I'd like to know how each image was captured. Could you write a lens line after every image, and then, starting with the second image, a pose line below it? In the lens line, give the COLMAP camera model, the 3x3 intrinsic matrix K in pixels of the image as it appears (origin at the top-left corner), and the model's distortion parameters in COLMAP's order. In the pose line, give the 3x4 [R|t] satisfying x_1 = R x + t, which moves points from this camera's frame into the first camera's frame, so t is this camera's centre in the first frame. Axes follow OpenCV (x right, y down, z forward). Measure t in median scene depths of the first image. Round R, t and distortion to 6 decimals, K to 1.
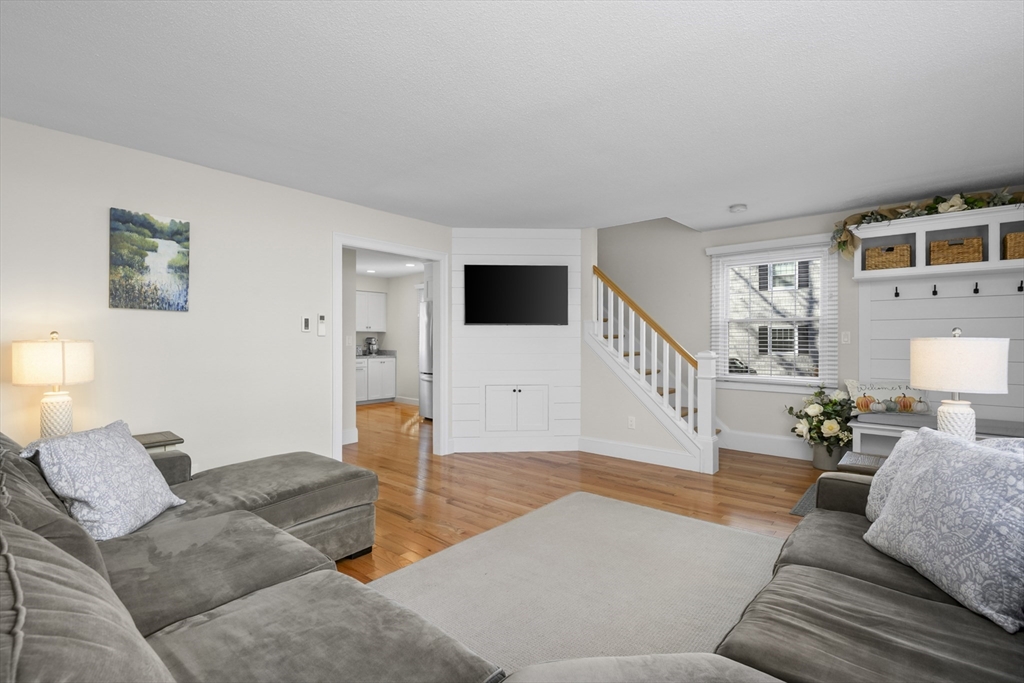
lens RADIAL K [[471.8, 0, 512.0], [0, 471.8, 341.5], [0, 0, 1]] dist [-0.000963, -0.000066]
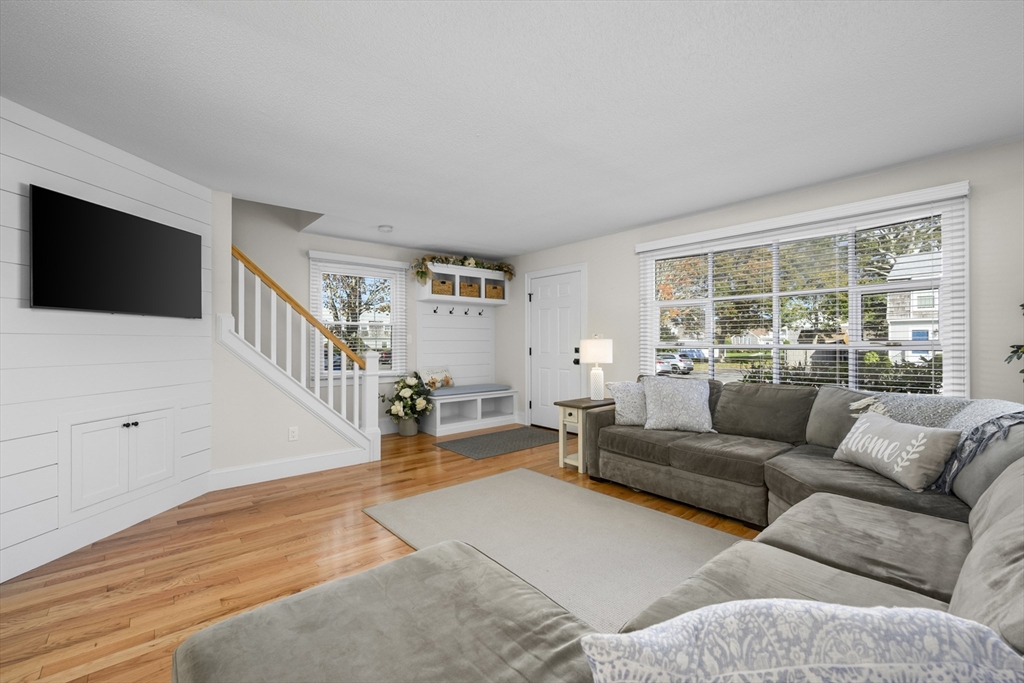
lens RADIAL K [[441.8, 0, 516.2], [0, 441.8, 345.0], [0, 0, 1]] dist [-0.000634, -0.000203]
pose [[0.138187, -0.007686, 0.990376, -0.578692], [0.003045, 0.999968, 0.007335, 0.000700], [-0.990401, 0.002002, 0.138206, 0.534673]]
